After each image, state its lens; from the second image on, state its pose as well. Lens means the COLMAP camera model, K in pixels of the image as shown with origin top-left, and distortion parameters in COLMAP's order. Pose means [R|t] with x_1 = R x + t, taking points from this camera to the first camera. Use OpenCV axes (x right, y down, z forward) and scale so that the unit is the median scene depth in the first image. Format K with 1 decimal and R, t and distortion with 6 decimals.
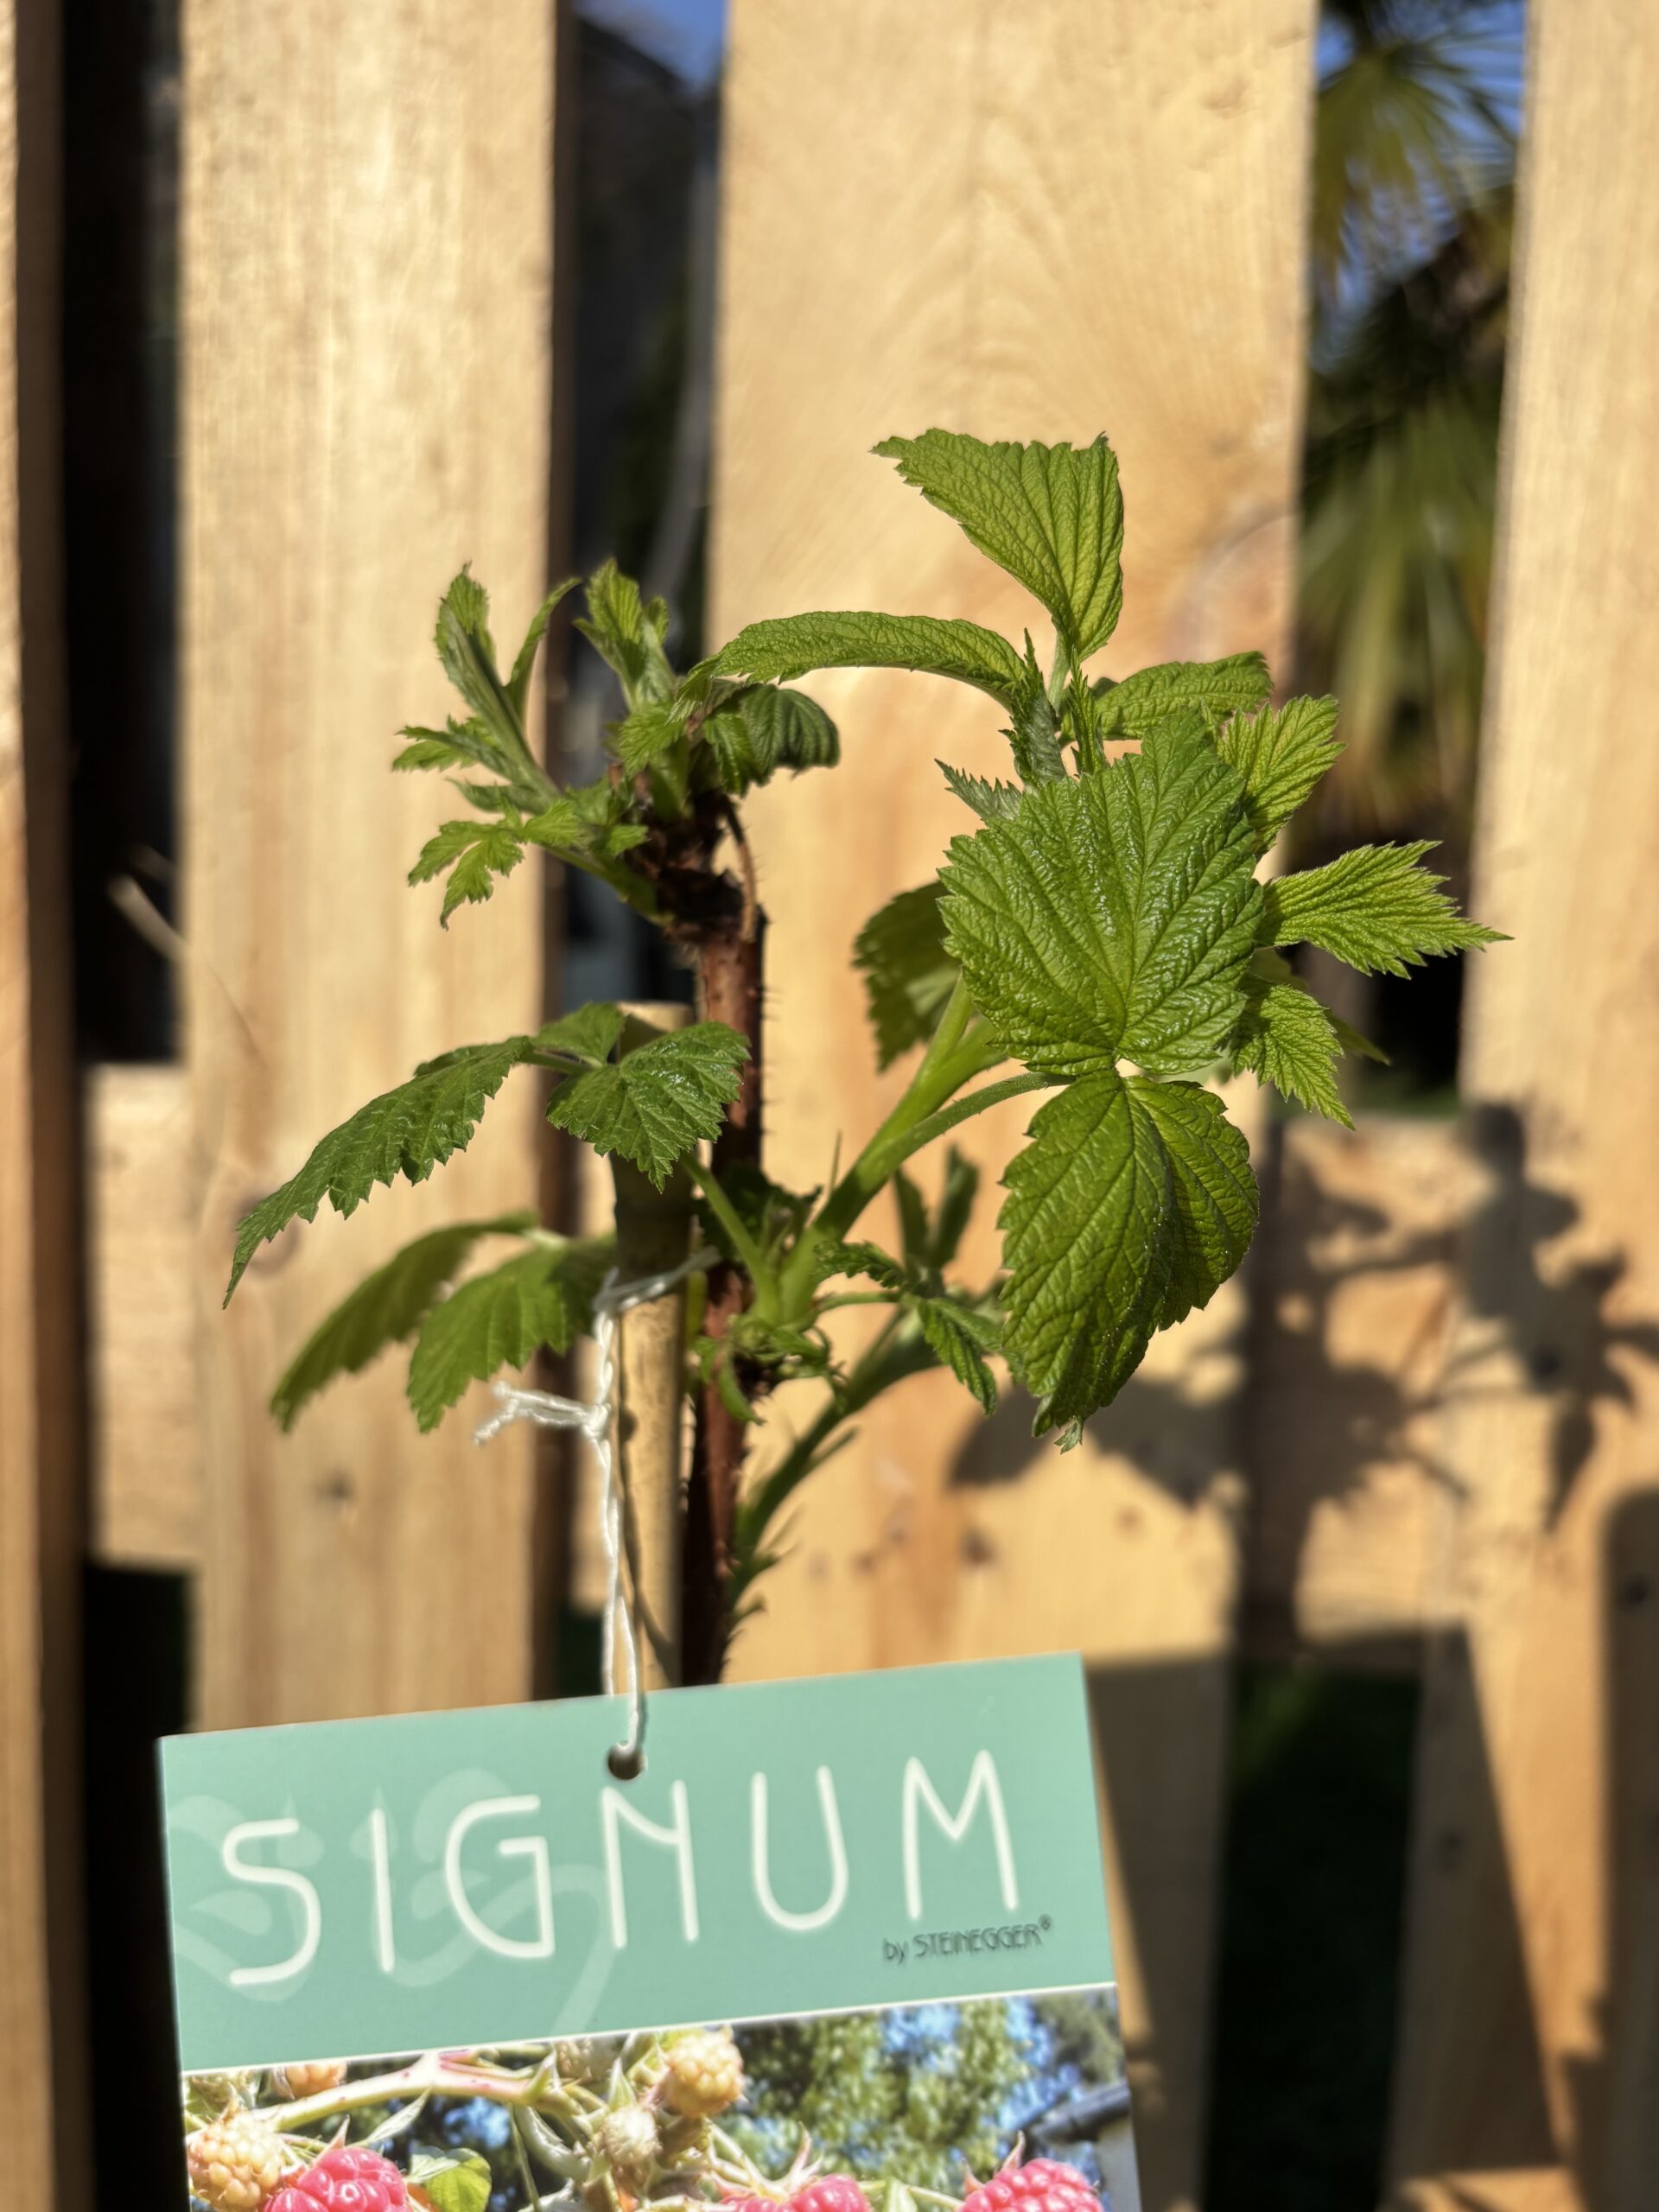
lens RADIAL K [[1763.7, 0, 827.5], [0, 1763.7, 1096.9], [0, 0, 1]] dist [0.035521, -0.075723]
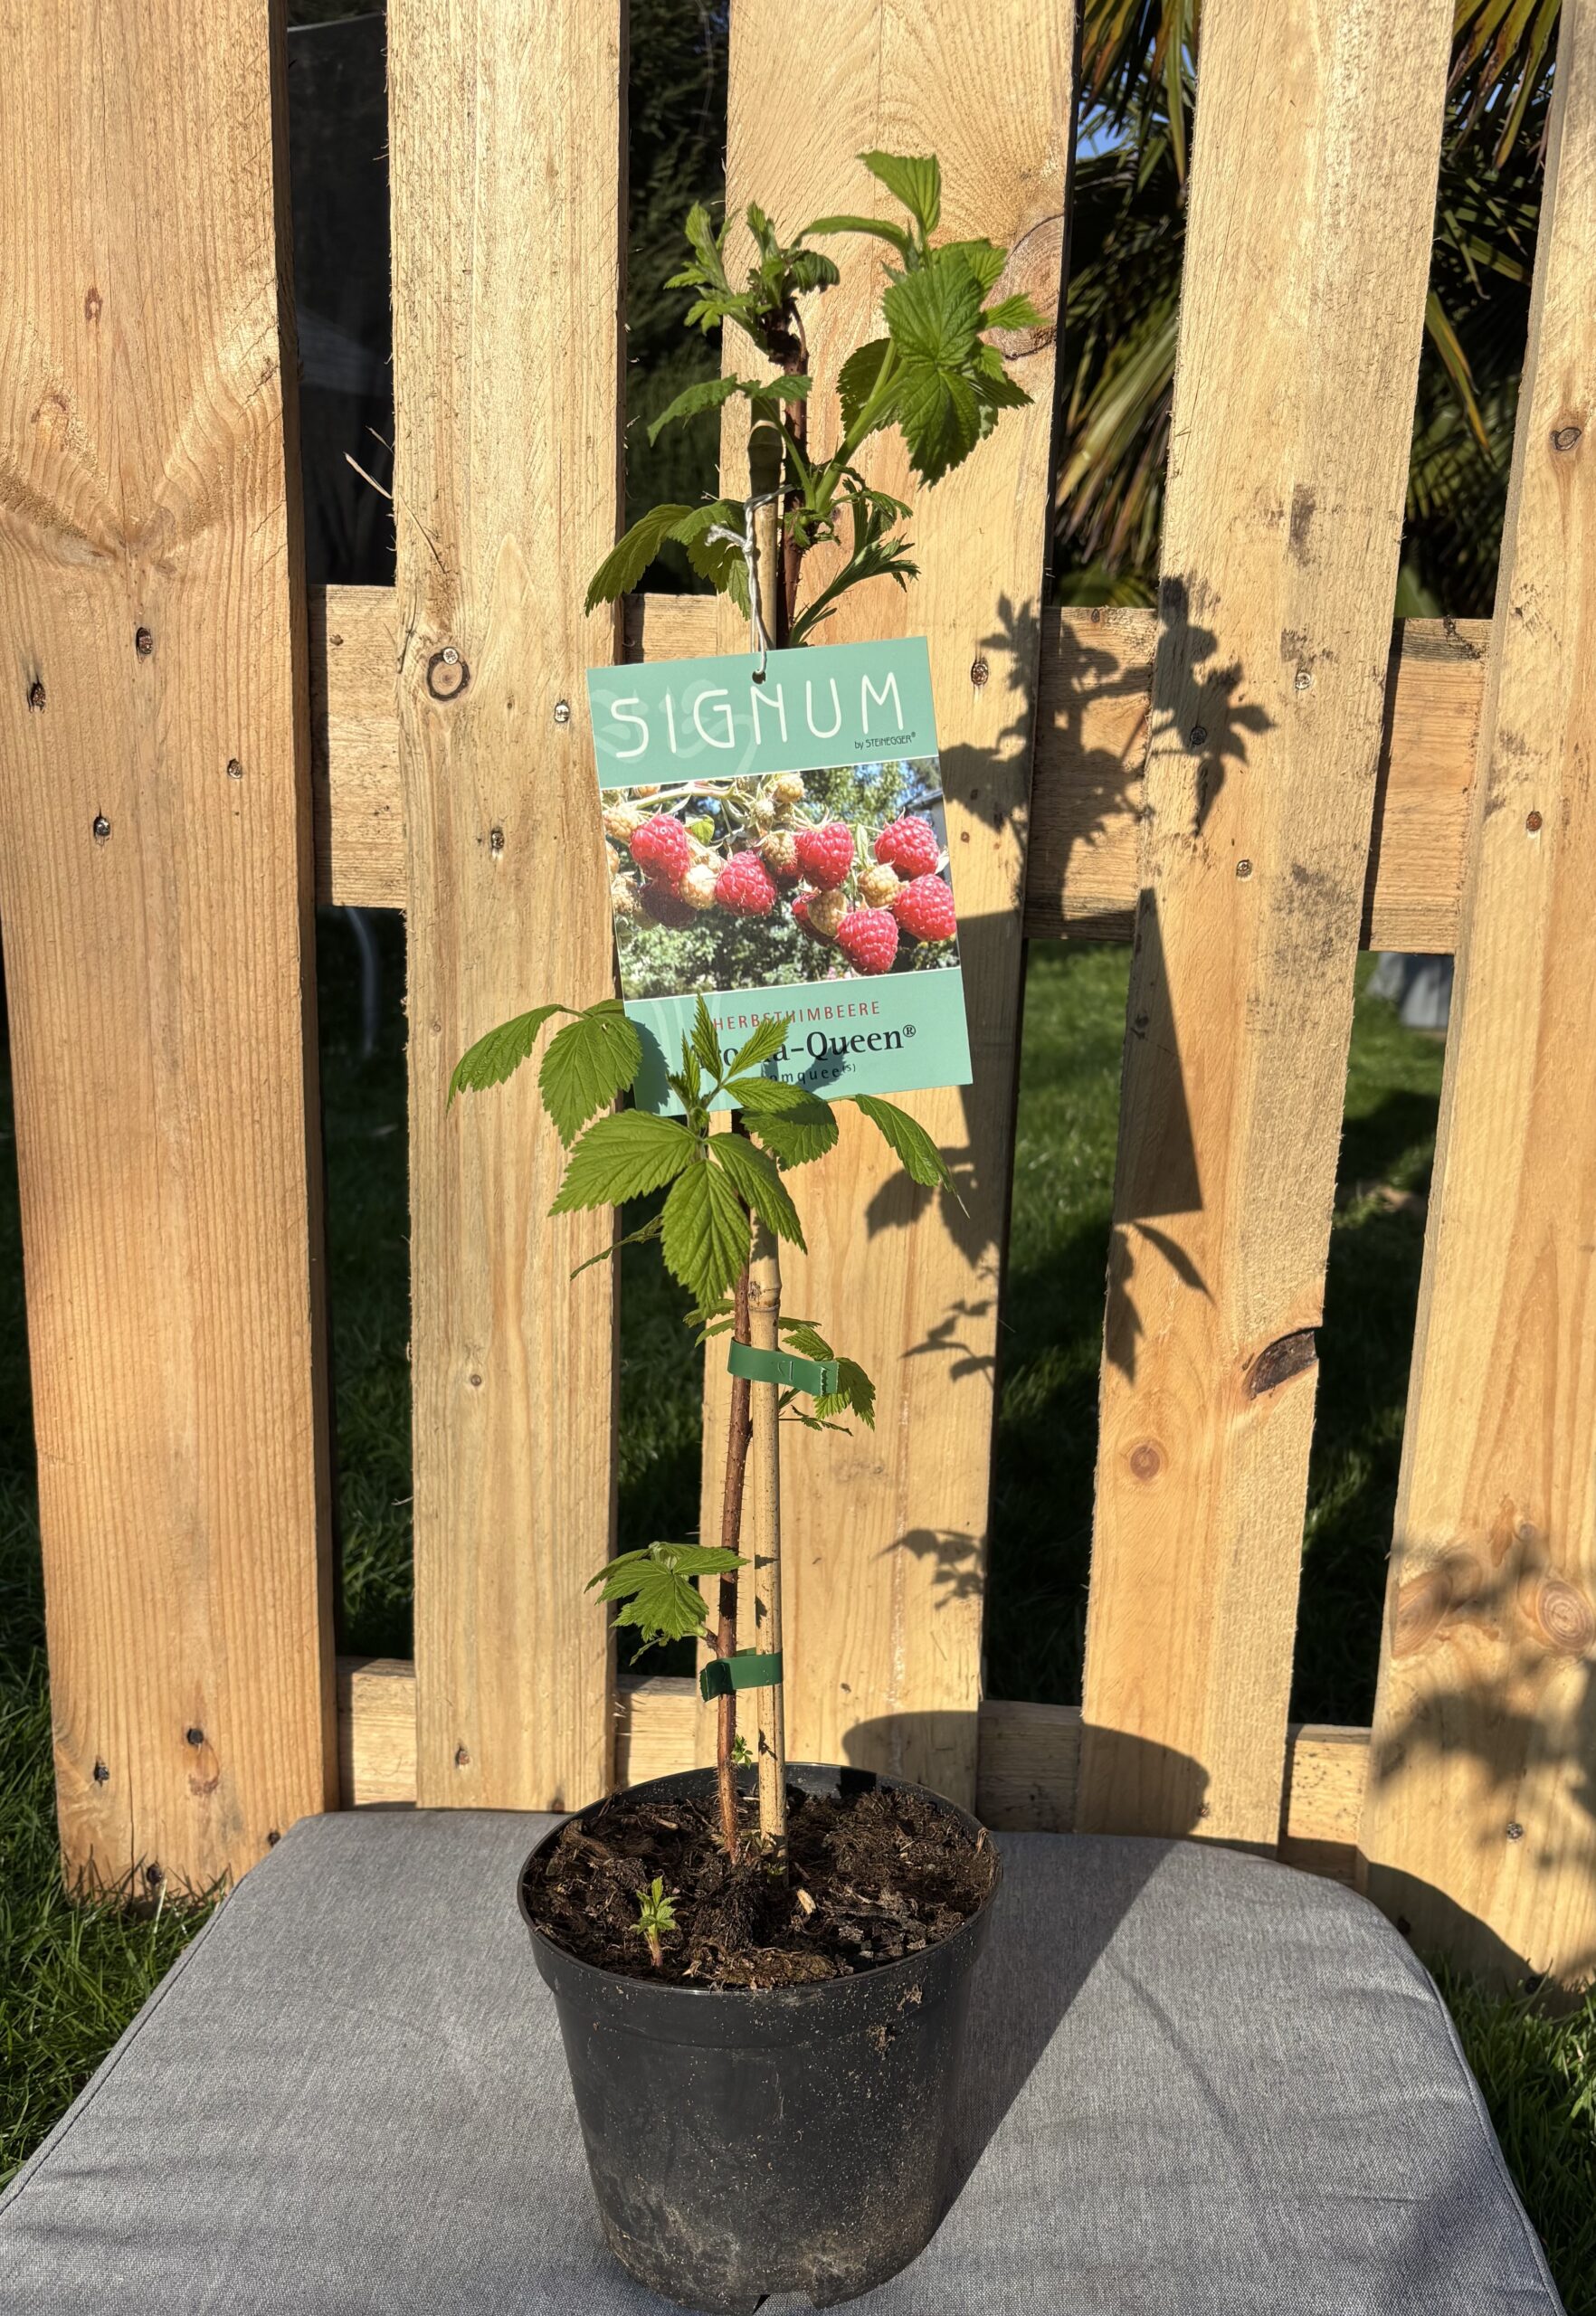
lens RADIAL K [[1921.5, 0, 840.4], [0, 1921.5, 1268.2], [0, 0, 1]] dist [0.001528, 0.000192]
pose [[0.997154, -0.011939, 0.074441, -0.224658], [0.000340, 0.988082, 0.153926, 0.830676], [-0.075392, -0.153463, 0.985274, -2.087598]]
